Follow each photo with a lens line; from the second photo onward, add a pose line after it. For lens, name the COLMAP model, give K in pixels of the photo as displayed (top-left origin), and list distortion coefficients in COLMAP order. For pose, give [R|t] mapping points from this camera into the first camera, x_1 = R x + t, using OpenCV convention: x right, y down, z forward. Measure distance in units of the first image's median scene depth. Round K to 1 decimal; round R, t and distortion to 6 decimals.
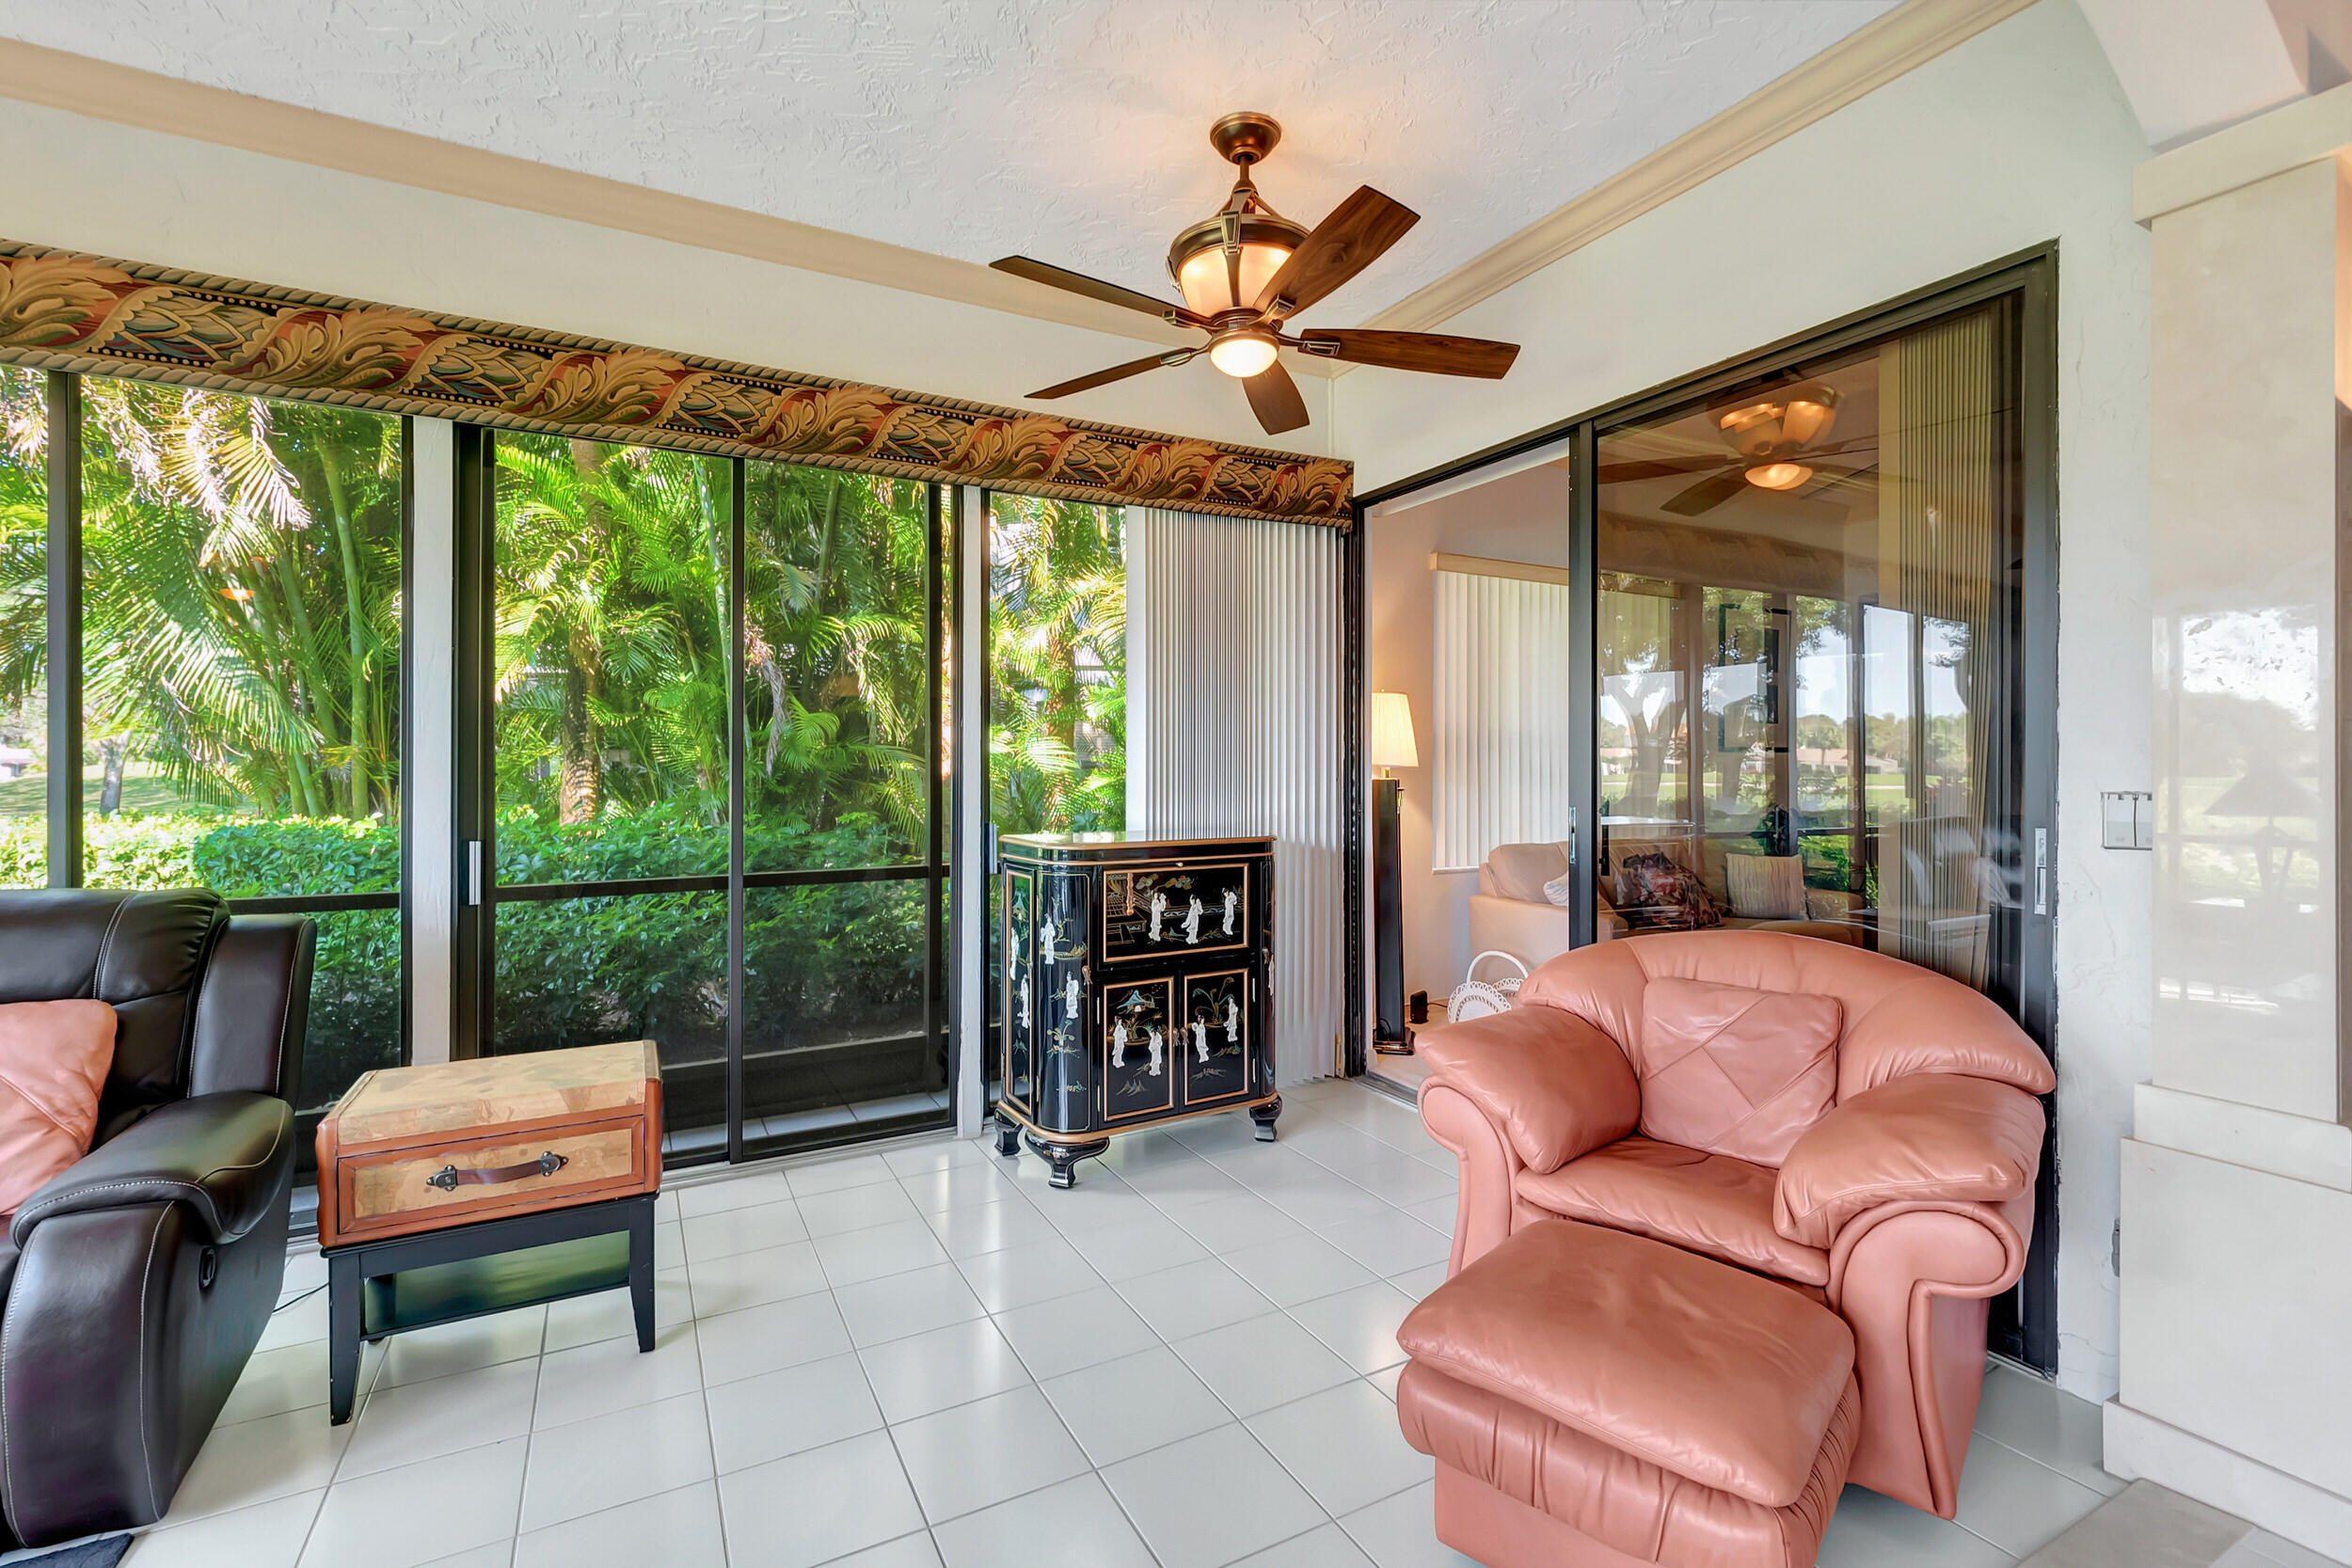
lens RADIAL K [[1045.9, 0, 1174.1], [0, 1045.9, 759.2], [0, 0, 1]] dist [0.018981, -0.019486]
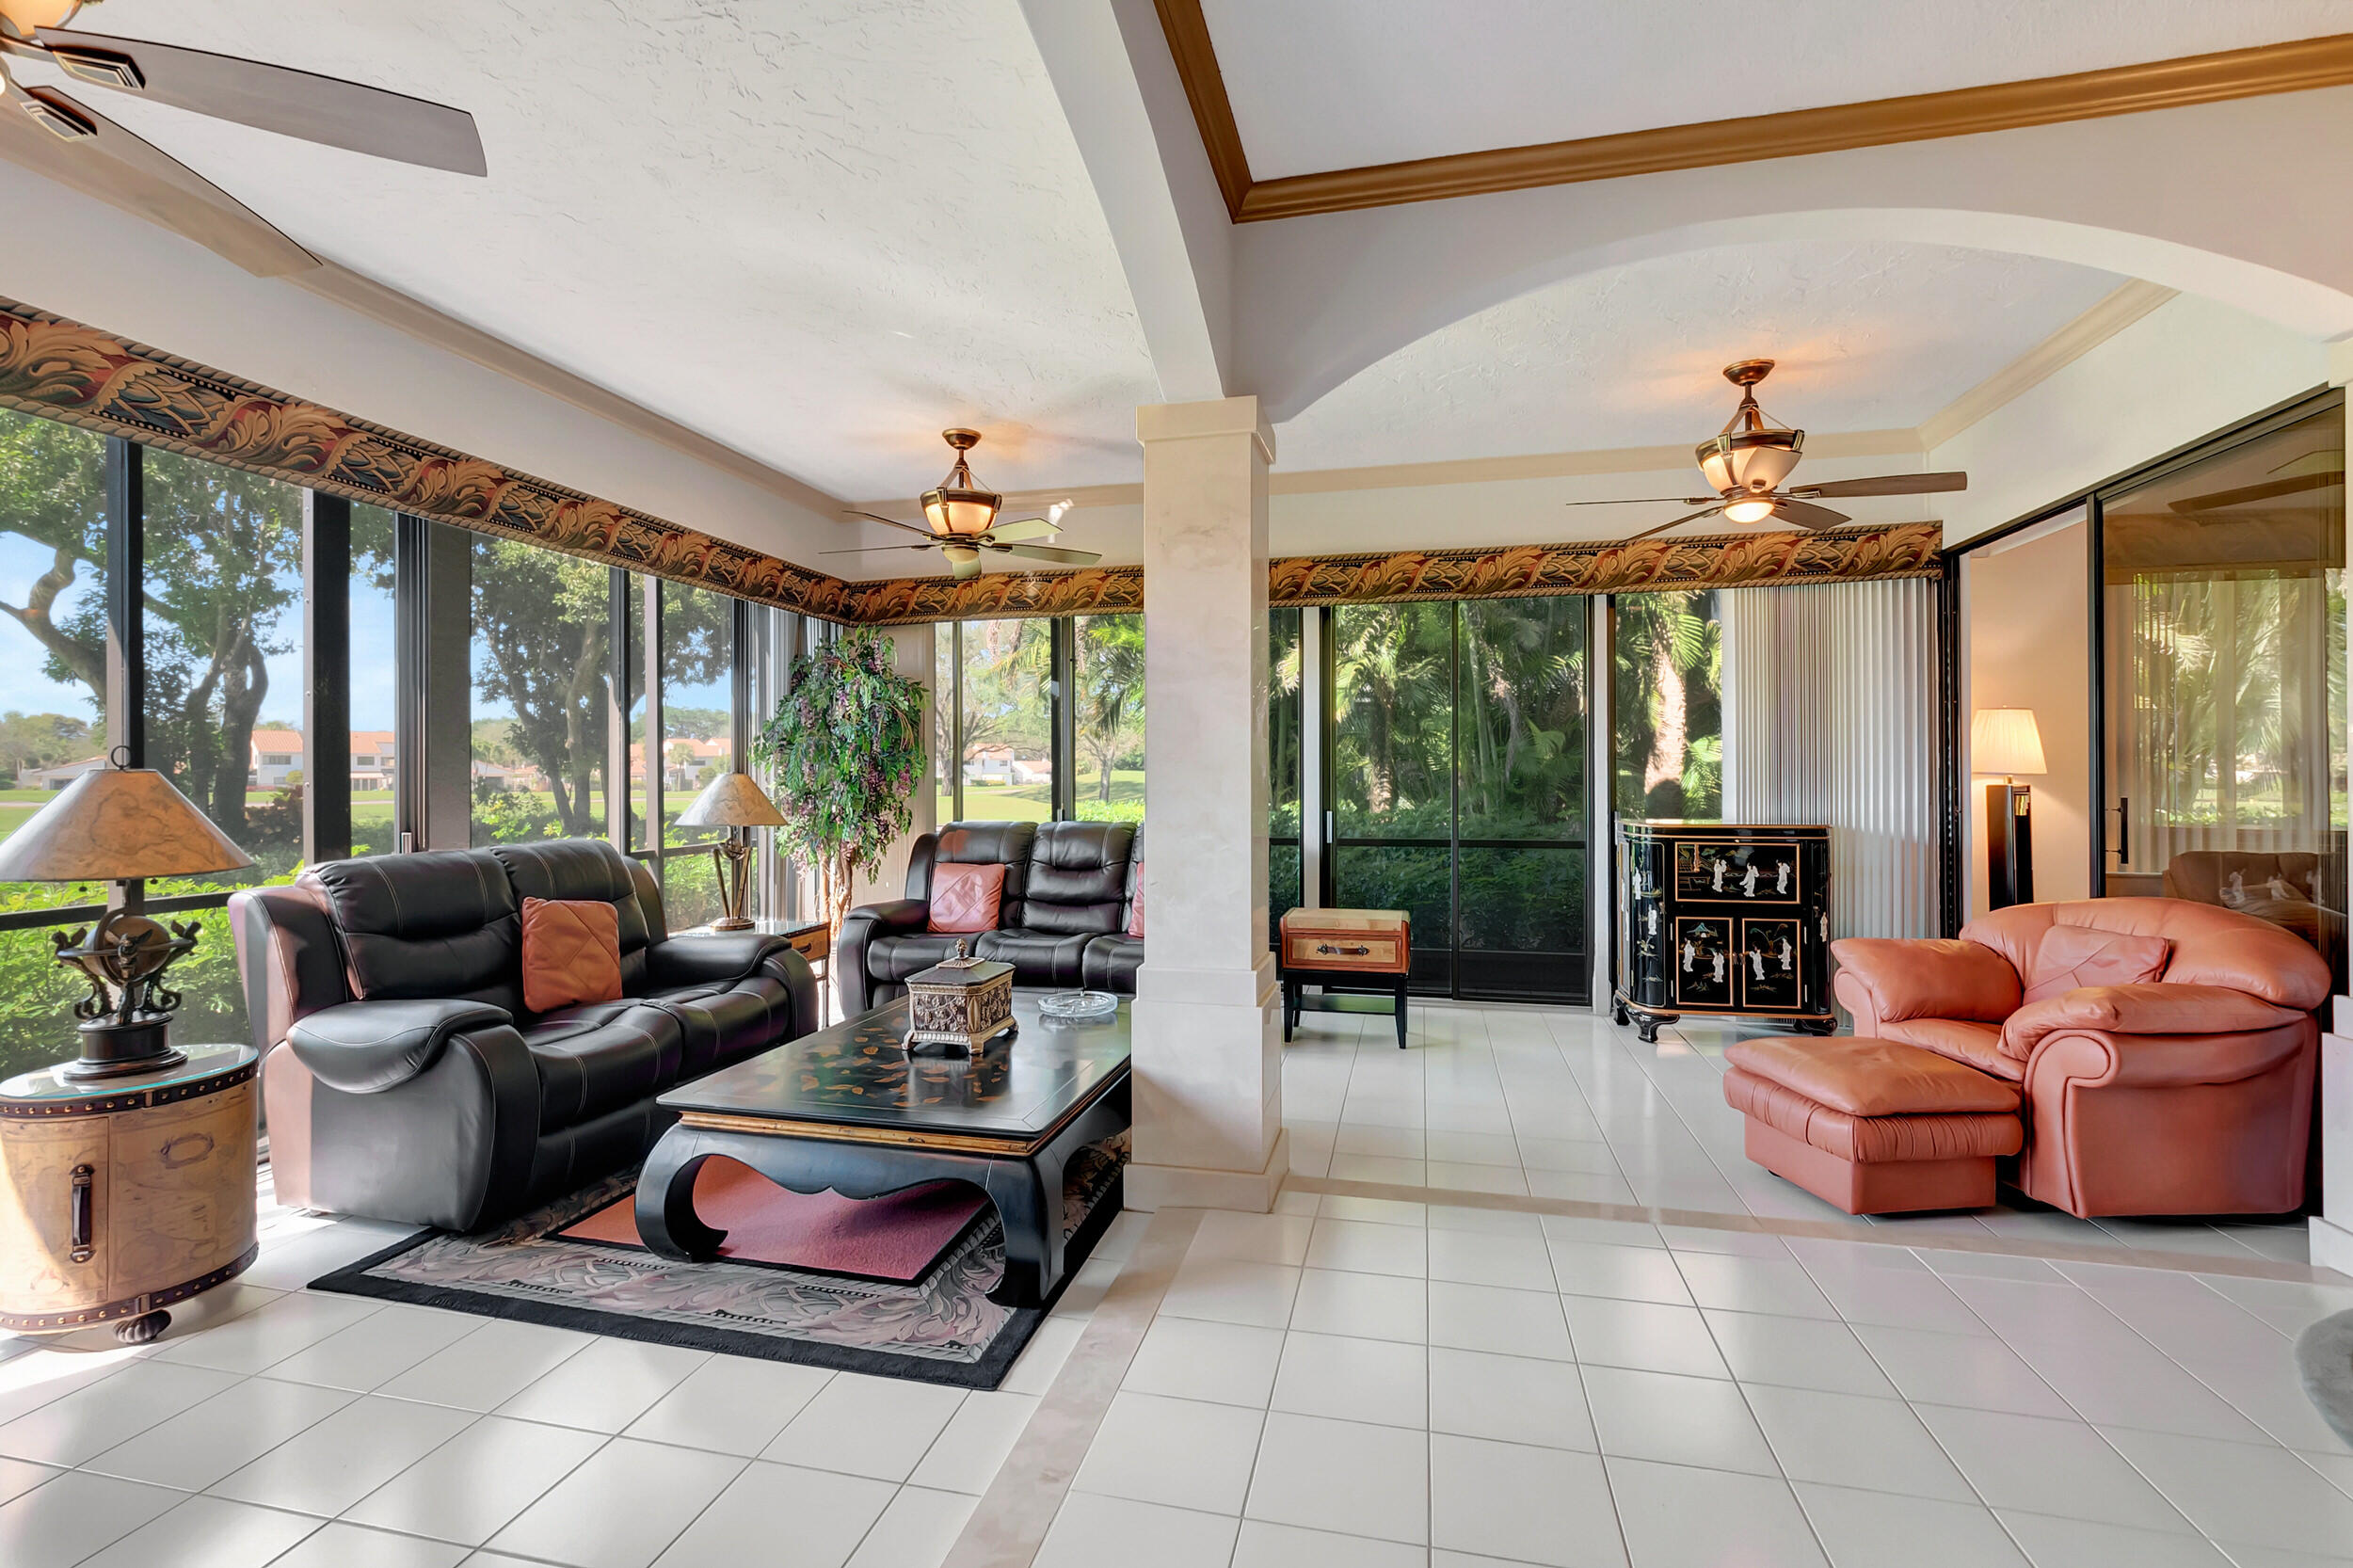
lens RADIAL K [[1040.0, 0, 1176.5], [0, 1040.0, 767.2], [0, 0, 1]] dist [-0.002056, -0.000563]
pose [[0.754413, -0.005138, -0.656380, 0.360731], [0.005645, 0.999983, -0.001338, -0.004878], [0.656376, -0.002696, 0.754429, -0.596641]]
